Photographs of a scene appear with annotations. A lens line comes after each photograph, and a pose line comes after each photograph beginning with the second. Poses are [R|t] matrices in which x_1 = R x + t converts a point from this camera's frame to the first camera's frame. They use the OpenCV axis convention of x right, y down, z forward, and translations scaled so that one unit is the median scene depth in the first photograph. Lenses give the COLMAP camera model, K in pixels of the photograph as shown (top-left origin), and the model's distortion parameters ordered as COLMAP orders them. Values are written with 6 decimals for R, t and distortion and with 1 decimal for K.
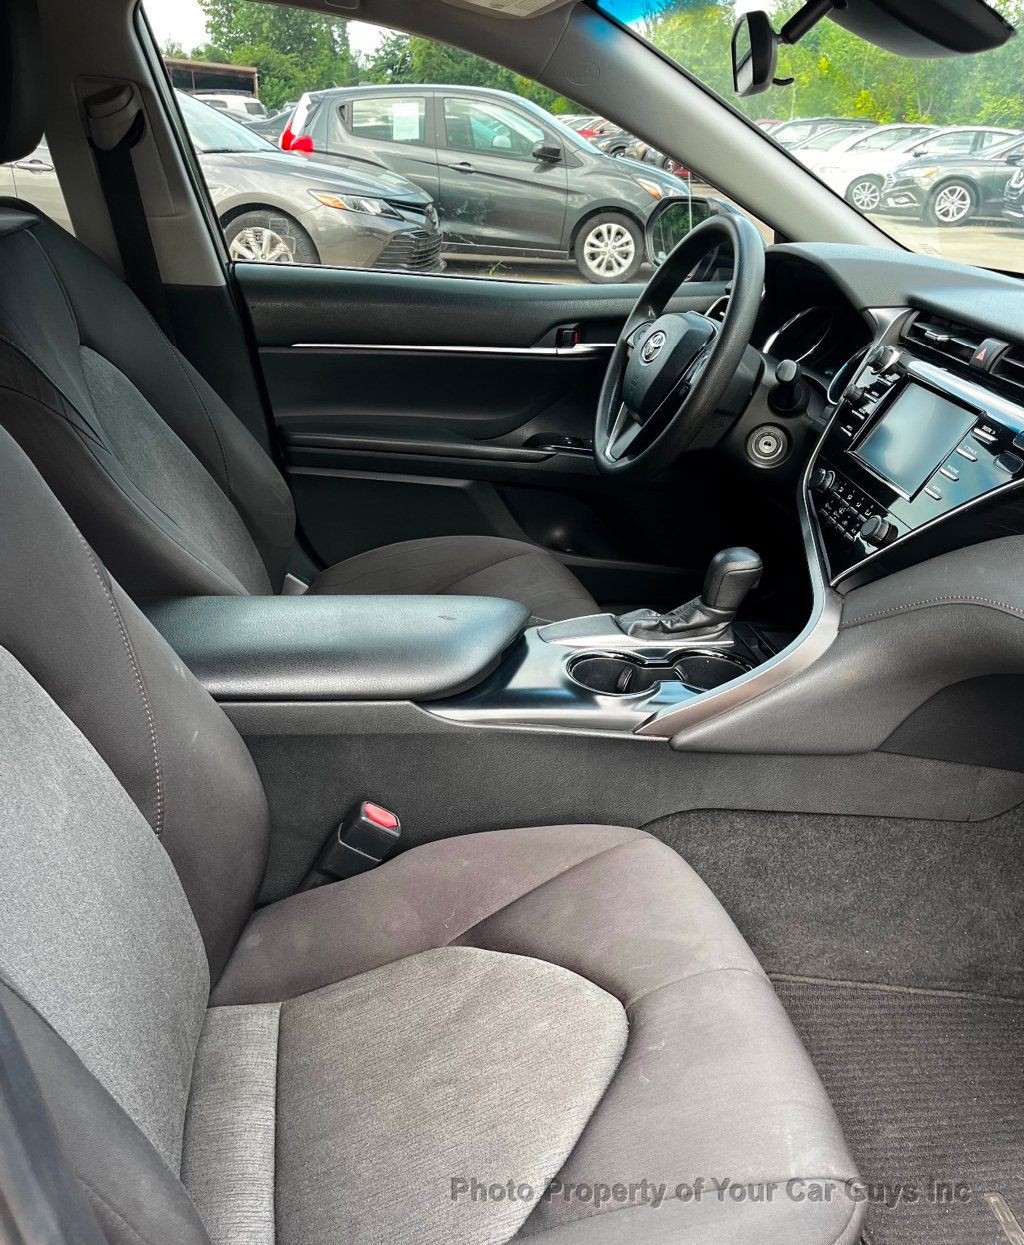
lens RADIAL K [[1052.7, 0, 470.6], [0, 1052.7, 622.6], [0, 0, 1]] dist [0.075829, -0.103480]
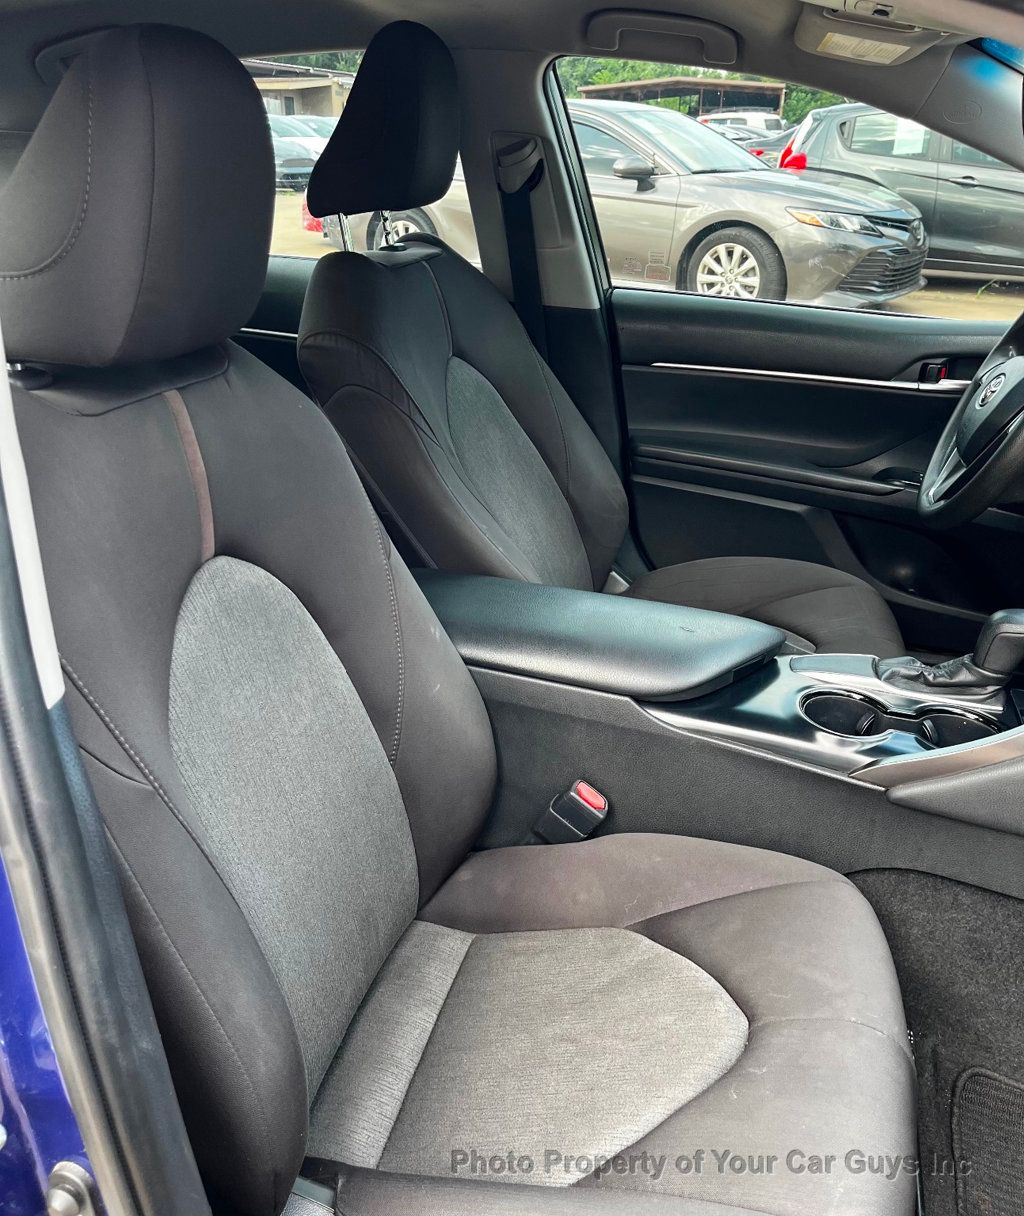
lens RADIAL K [[1044.2, 0, 474.1], [0, 1044.2, 585.0], [0, 0, 1]] dist [0.081146, -0.090827]
pose [[0.897974, 0.150132, -0.413647, 0.178804], [-0.164935, 0.986304, -0.000077, -0.010923], [0.407970, 0.068294, 0.910438, -0.046876]]
